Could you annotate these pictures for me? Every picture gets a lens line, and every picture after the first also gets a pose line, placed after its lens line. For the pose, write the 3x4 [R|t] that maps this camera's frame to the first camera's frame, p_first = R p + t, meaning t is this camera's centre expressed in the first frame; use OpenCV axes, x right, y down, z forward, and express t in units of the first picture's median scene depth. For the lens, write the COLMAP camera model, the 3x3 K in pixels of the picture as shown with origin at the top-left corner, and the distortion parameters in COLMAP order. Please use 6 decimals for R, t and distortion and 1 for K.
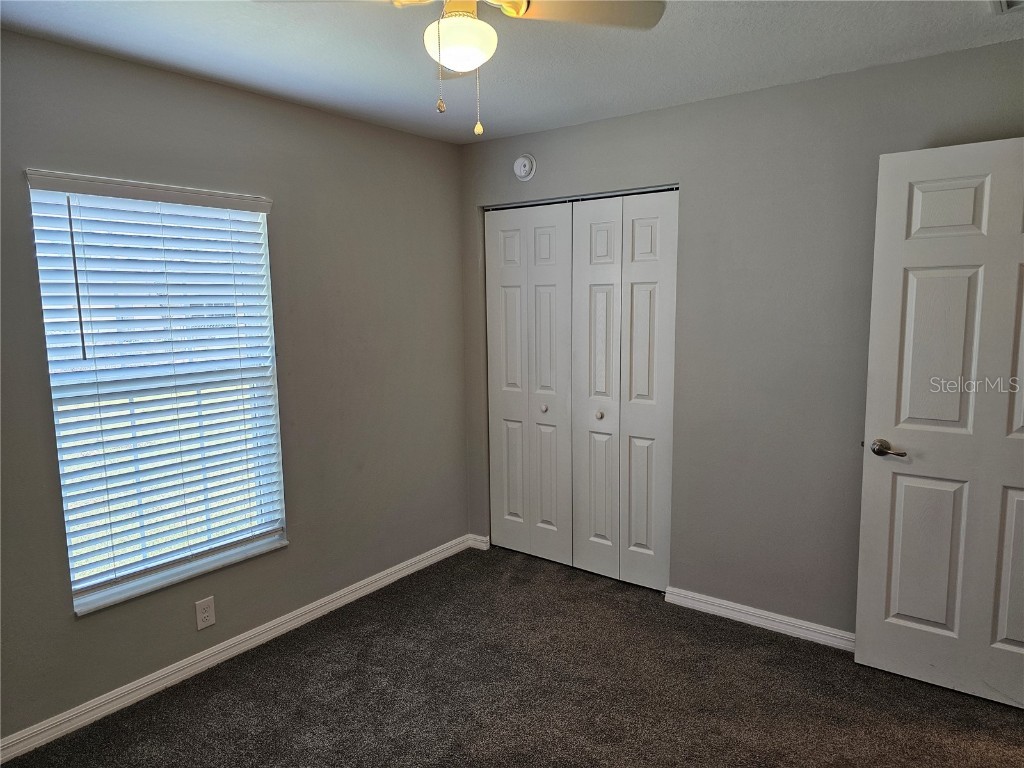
lens RADIAL K [[679.6, 0, 512.0], [0, 679.6, 384.0], [0, 0, 1]] dist [0.005290, 0.001040]
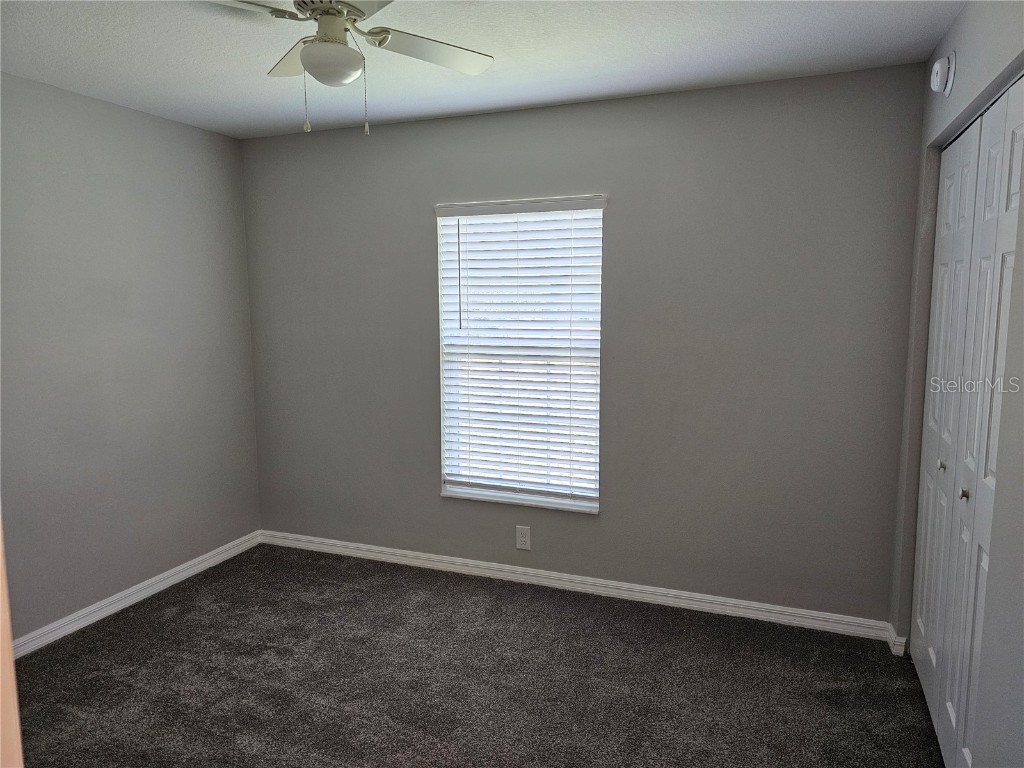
lens RADIAL K [[687.4, 0, 529.1], [0, 687.4, 371.2], [0, 0, 1]] dist [0.040905, -0.000666]
pose [[0.272713, 0.113021, -0.955434, 0.745271], [-0.120535, 0.989265, 0.082618, -0.074304], [0.954515, 0.092632, 0.283408, 0.638221]]
